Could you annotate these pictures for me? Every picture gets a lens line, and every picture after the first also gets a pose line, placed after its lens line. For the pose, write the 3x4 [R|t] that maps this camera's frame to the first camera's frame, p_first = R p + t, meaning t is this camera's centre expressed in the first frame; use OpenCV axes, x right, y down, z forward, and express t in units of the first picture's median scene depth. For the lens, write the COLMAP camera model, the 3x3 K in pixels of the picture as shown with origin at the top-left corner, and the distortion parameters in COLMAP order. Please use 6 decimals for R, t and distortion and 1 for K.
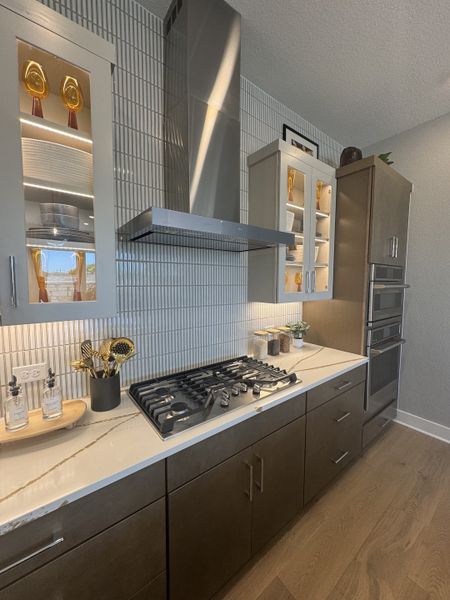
lens RADIAL K [[238.2, 0, 225.0], [0, 238.2, 300.0], [0, 0, 1]] dist [0.001264, 0.000053]
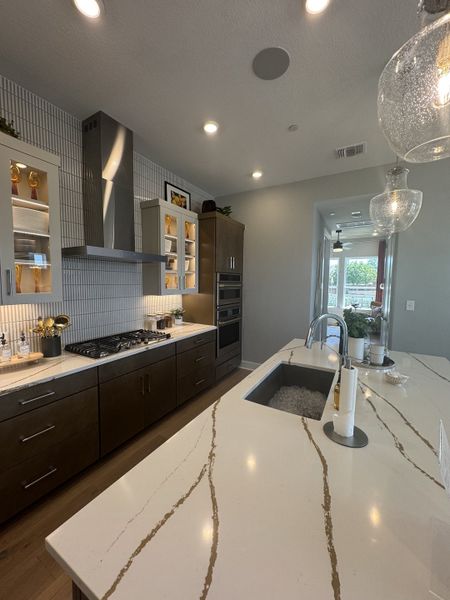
lens RADIAL K [[238.2, 0, 225.0], [0, 238.2, 300.0], [0, 0, 1]] dist [0.001264, 0.000053]
pose [[0.925426, -0.022001, 0.378288, 0.004202], [0.020539, 0.999758, 0.007899, 0.038386], [-0.378370, 0.000460, 0.925654, -0.651378]]
